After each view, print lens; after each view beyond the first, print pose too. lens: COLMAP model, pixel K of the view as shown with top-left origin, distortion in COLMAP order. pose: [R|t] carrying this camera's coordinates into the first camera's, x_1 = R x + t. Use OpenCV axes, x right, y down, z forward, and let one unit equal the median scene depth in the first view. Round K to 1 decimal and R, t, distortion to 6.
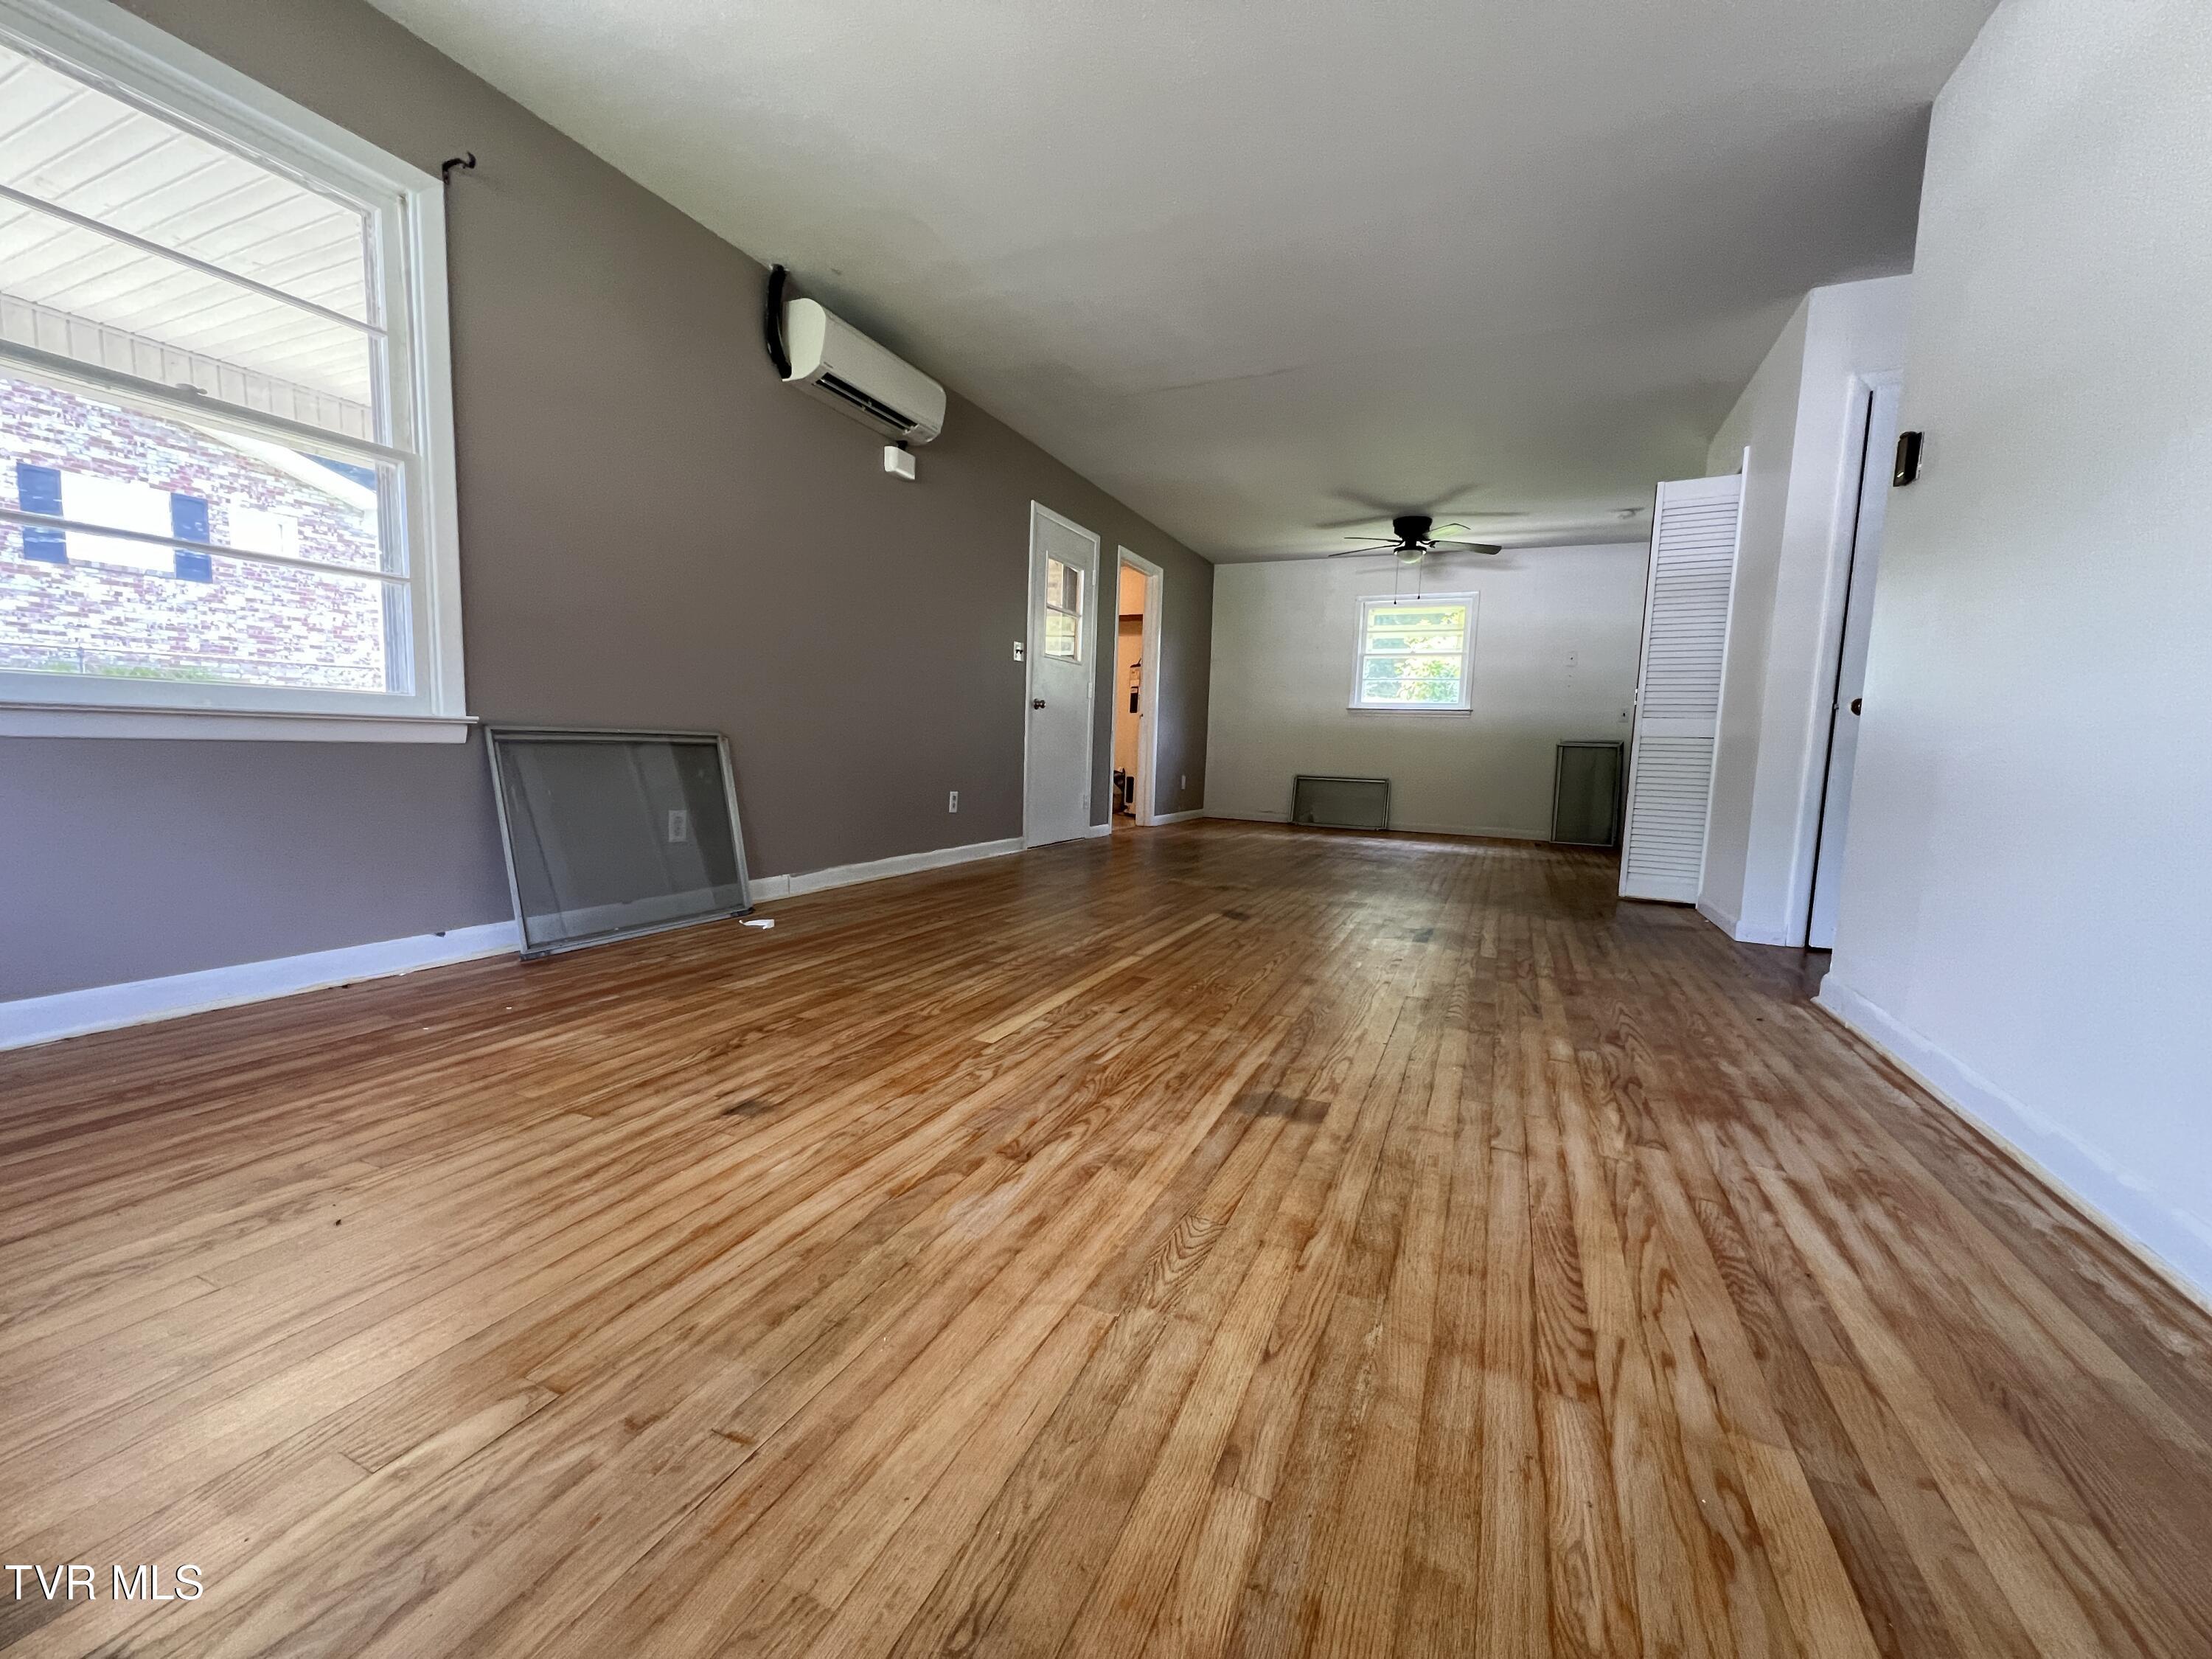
lens RADIAL K [[884.8, 0, 1109.1], [0, 884.8, 835.4], [0, 0, 1]] dist [0.000011, -0.000074]
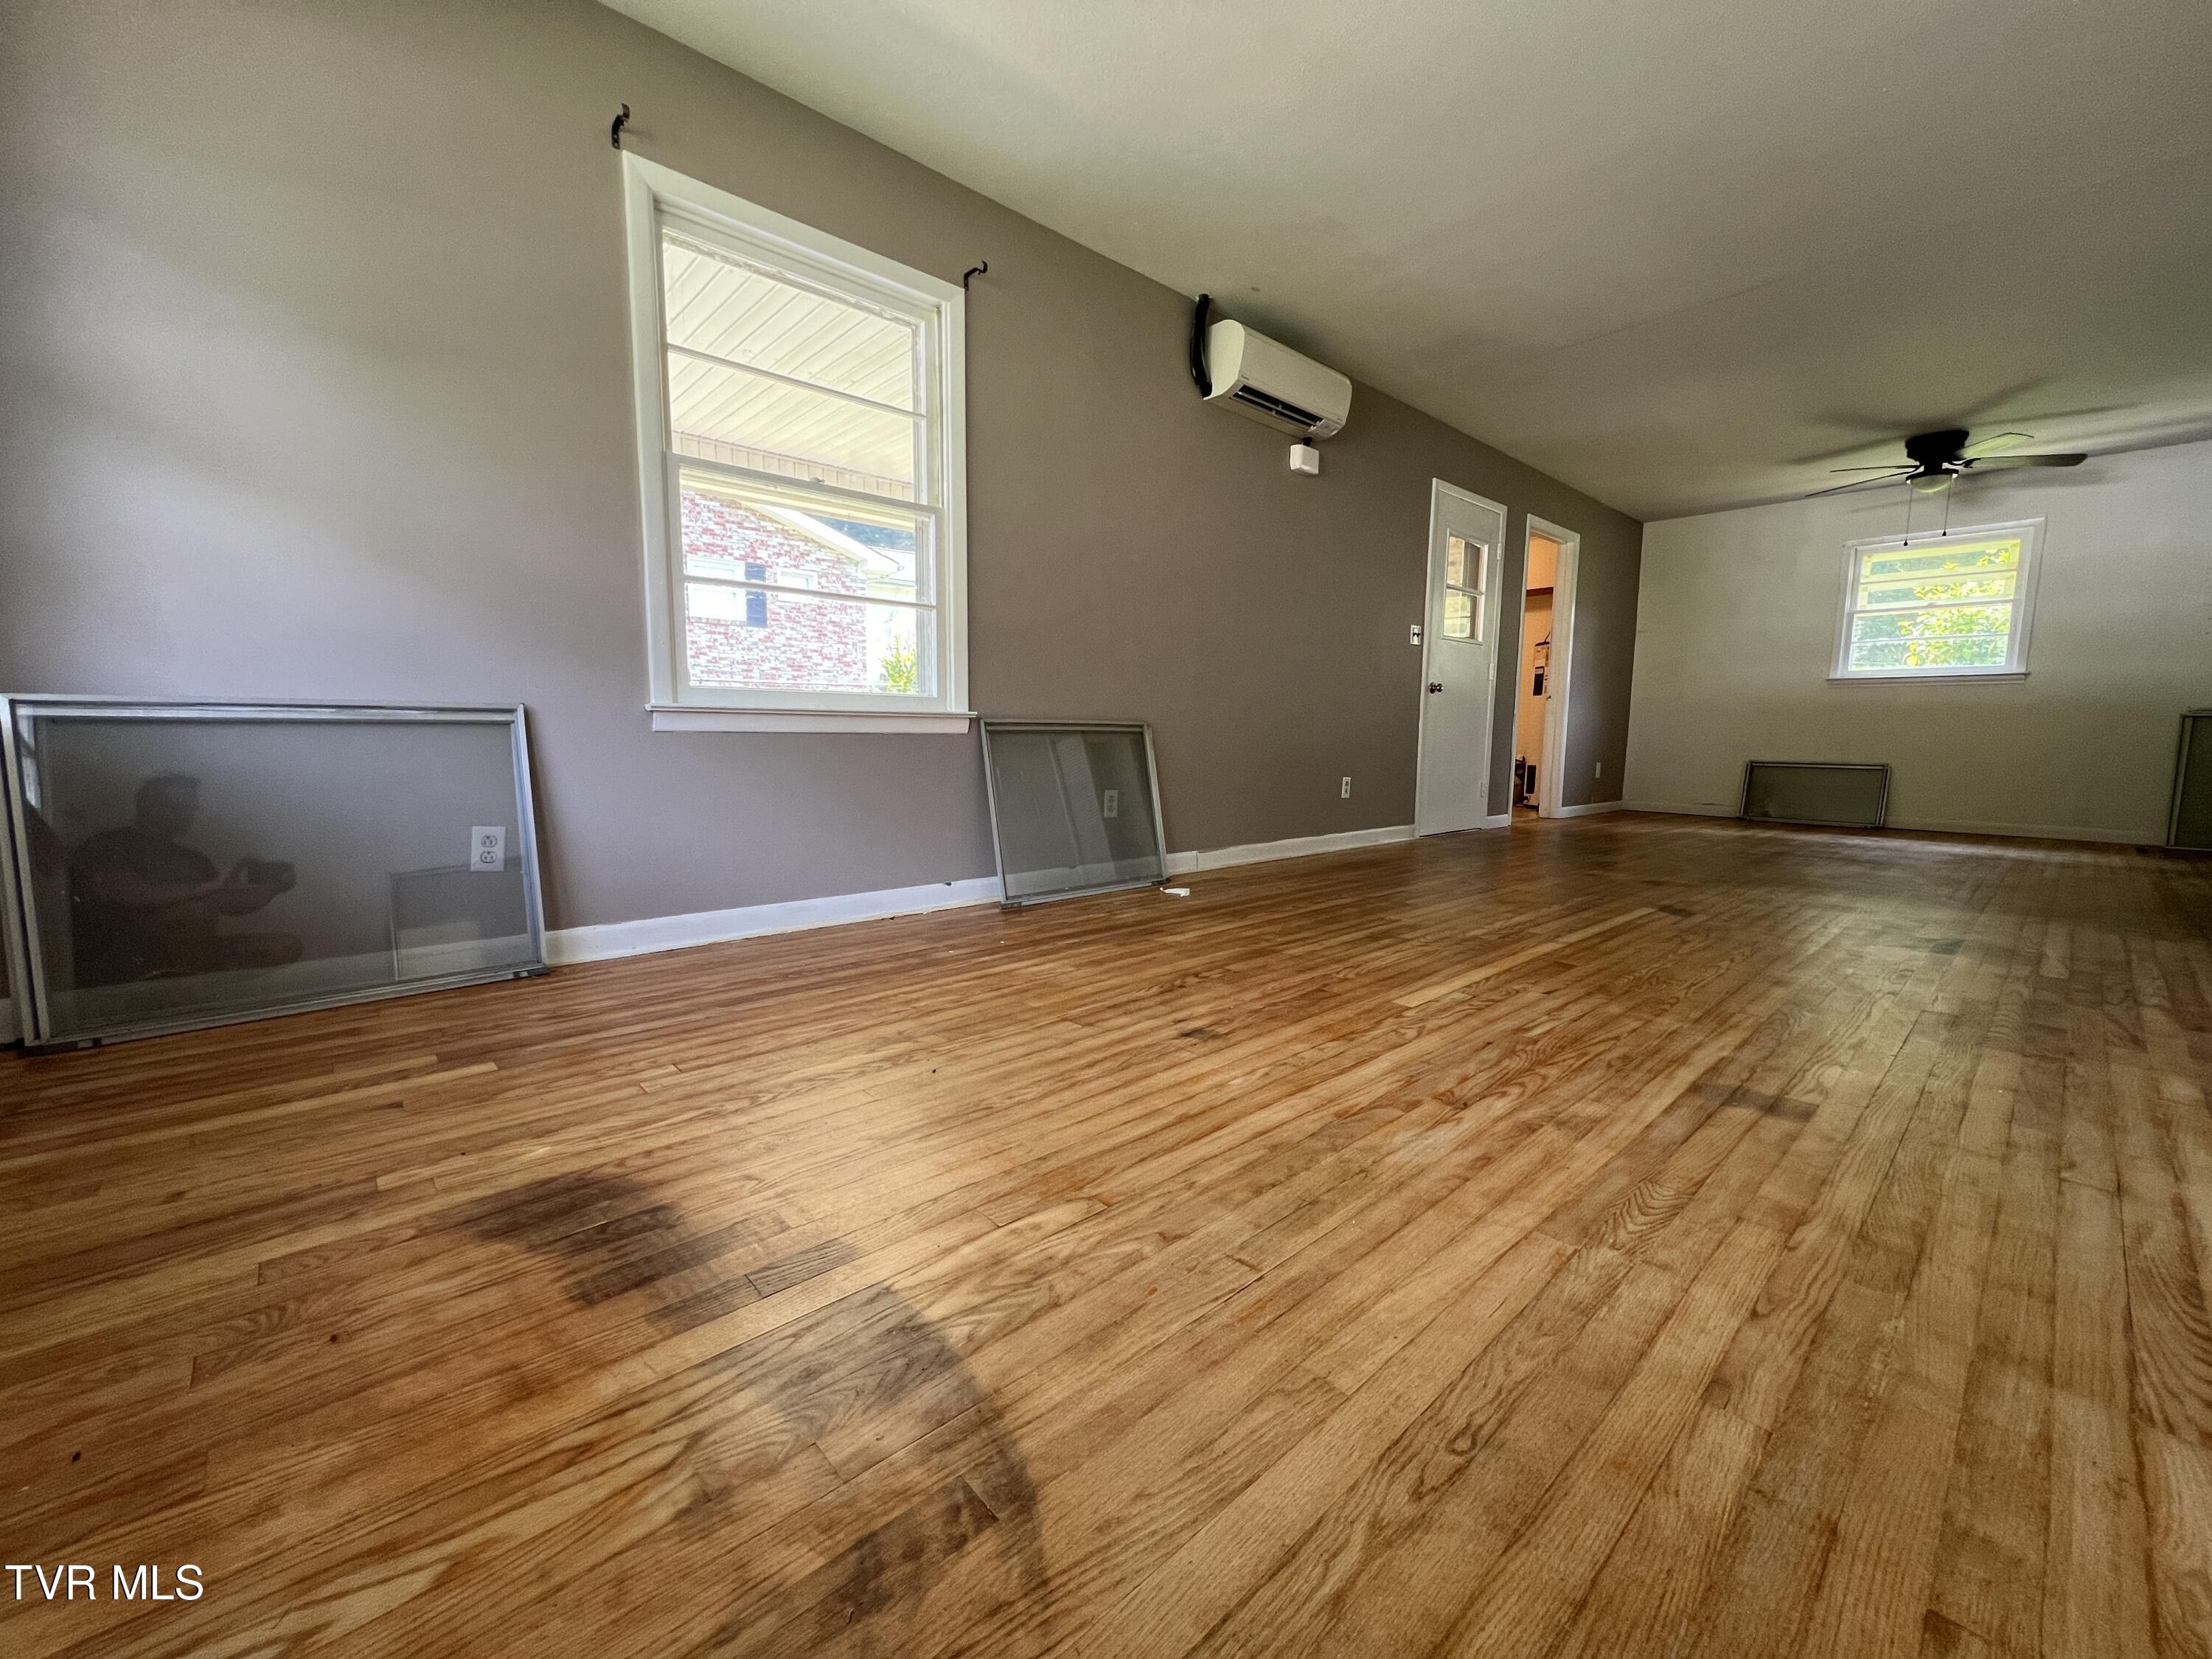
lens RADIAL K [[884.8, 0, 1106.5], [0, 884.8, 836.4], [0, 0, 1]] dist [0.000011, -0.000074]
pose [[0.916387, 0.022667, -0.399652, -0.050611], [-0.020250, 0.999742, 0.010270, 0.031756], [0.399781, -0.001318, 0.916610, -0.093412]]
